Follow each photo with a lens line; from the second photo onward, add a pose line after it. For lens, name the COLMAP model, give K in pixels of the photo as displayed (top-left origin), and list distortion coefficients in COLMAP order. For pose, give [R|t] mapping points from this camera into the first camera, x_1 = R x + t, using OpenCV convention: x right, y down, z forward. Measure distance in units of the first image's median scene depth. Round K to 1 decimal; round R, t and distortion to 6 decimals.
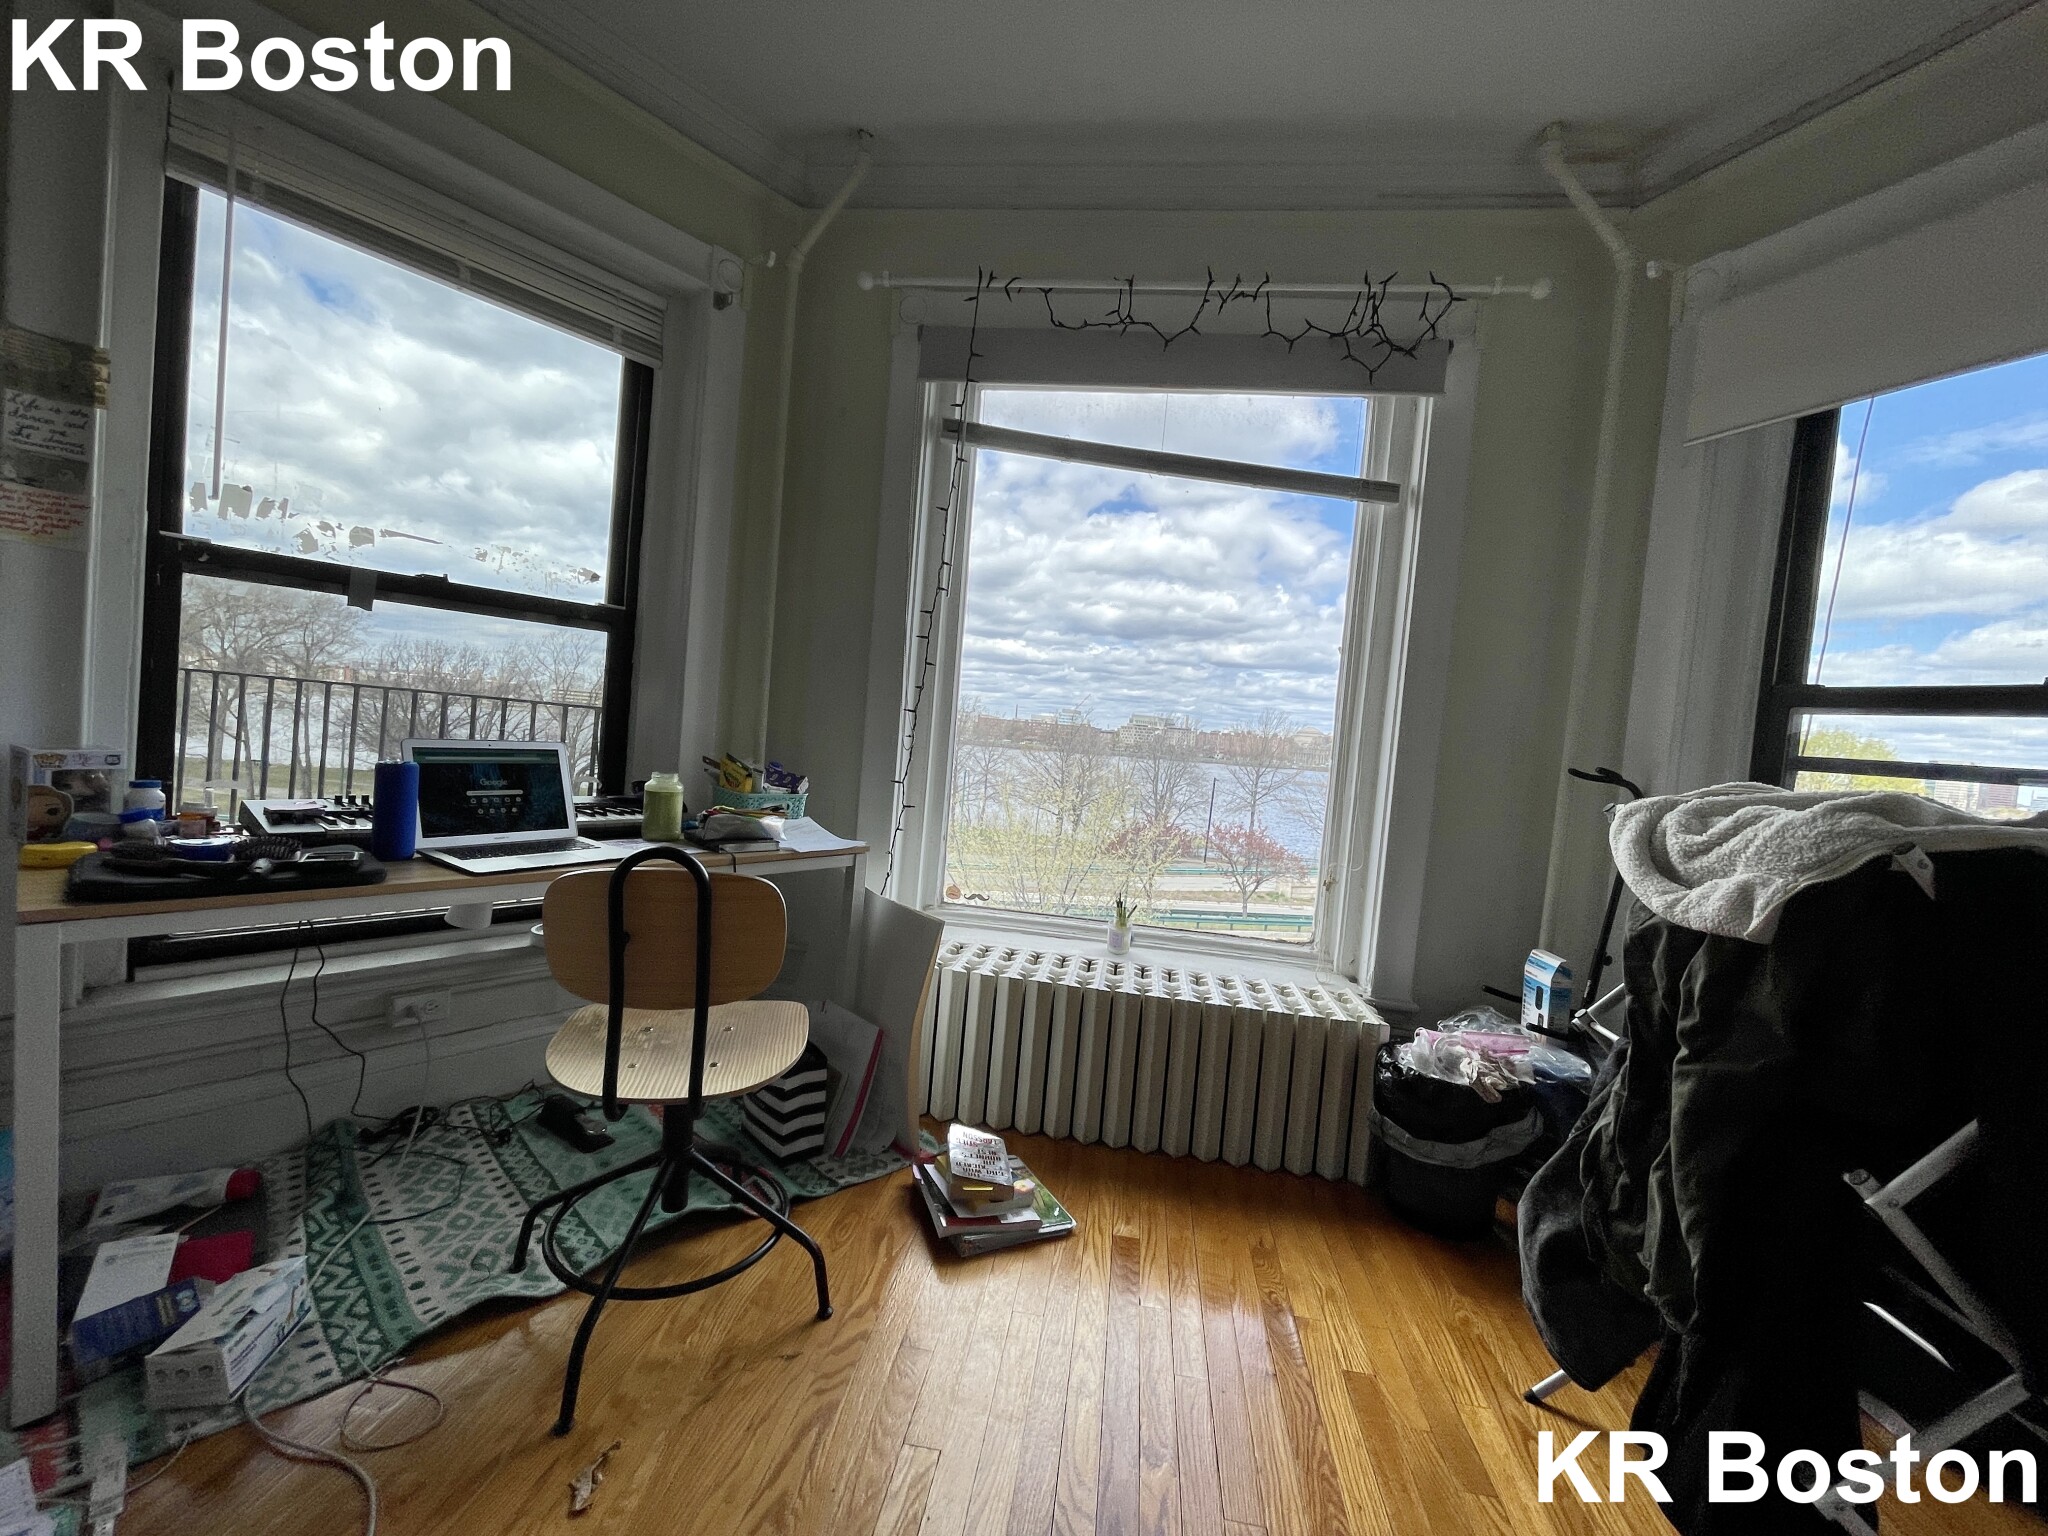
lens RADIAL K [[823.1, 0, 1026.4], [0, 823.1, 761.2], [0, 0, 1]] dist [-0.002514, -0.000328]
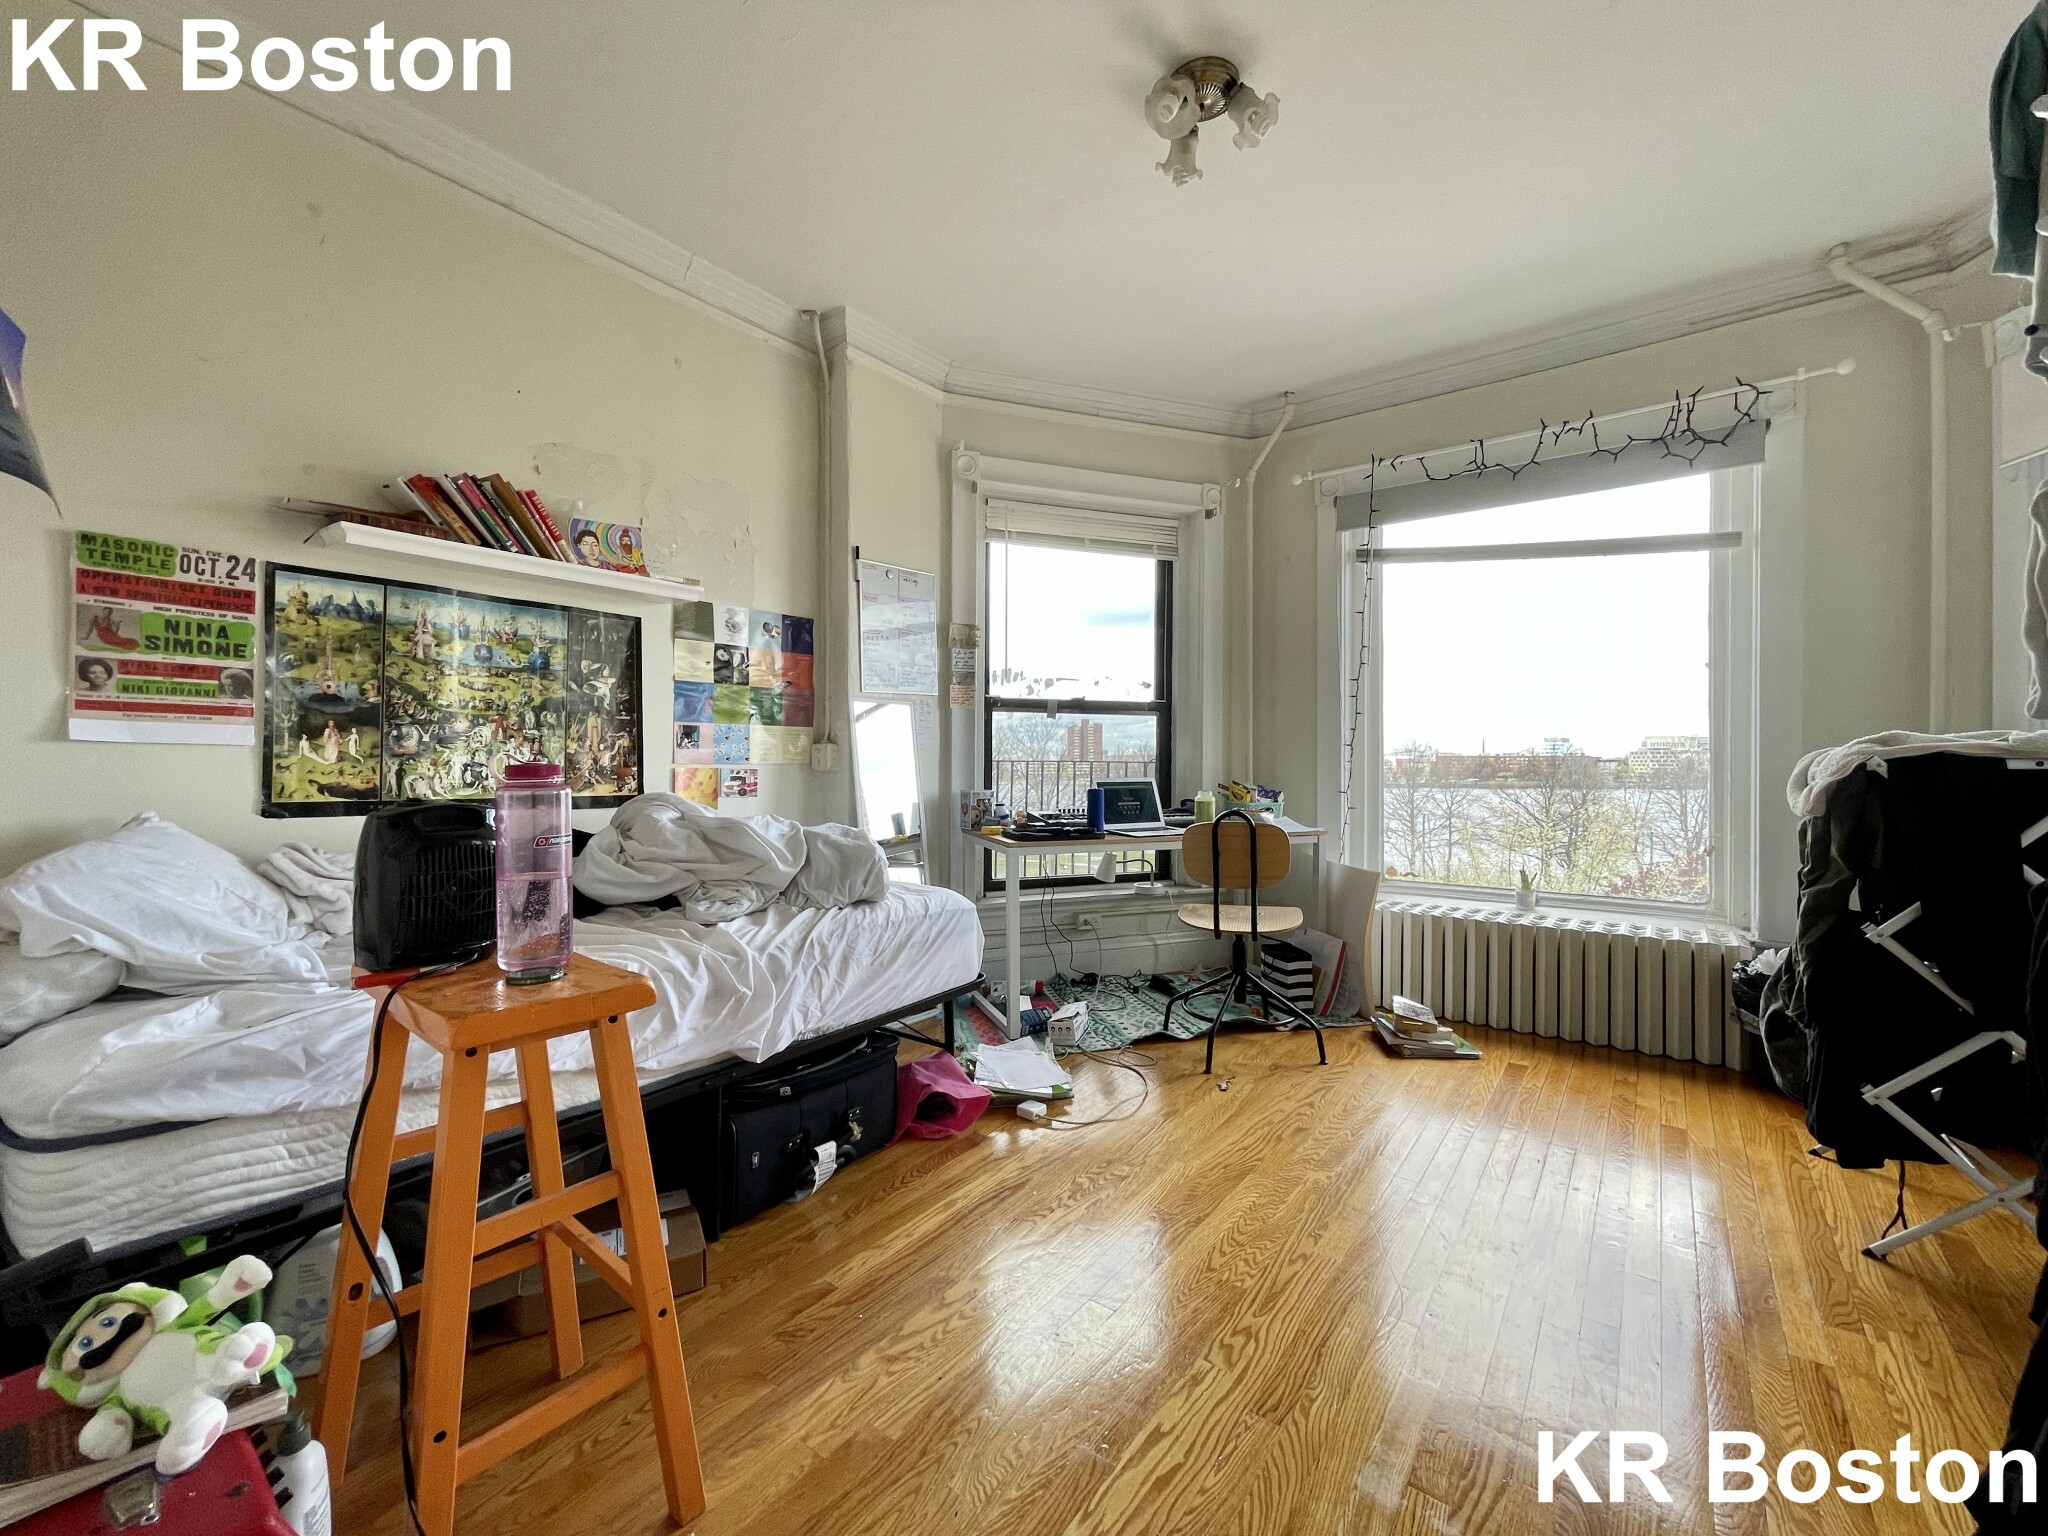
lens RADIAL K [[823.1, 0, 1025.8], [0, 823.1, 764.0], [0, 0, 1]] dist [-0.002514, -0.000328]
pose [[0.864091, -0.082015, -0.496608, 0.106723], [0.050895, 0.995815, -0.075904, 0.064529], [0.500756, 0.040313, 0.864649, -0.677012]]
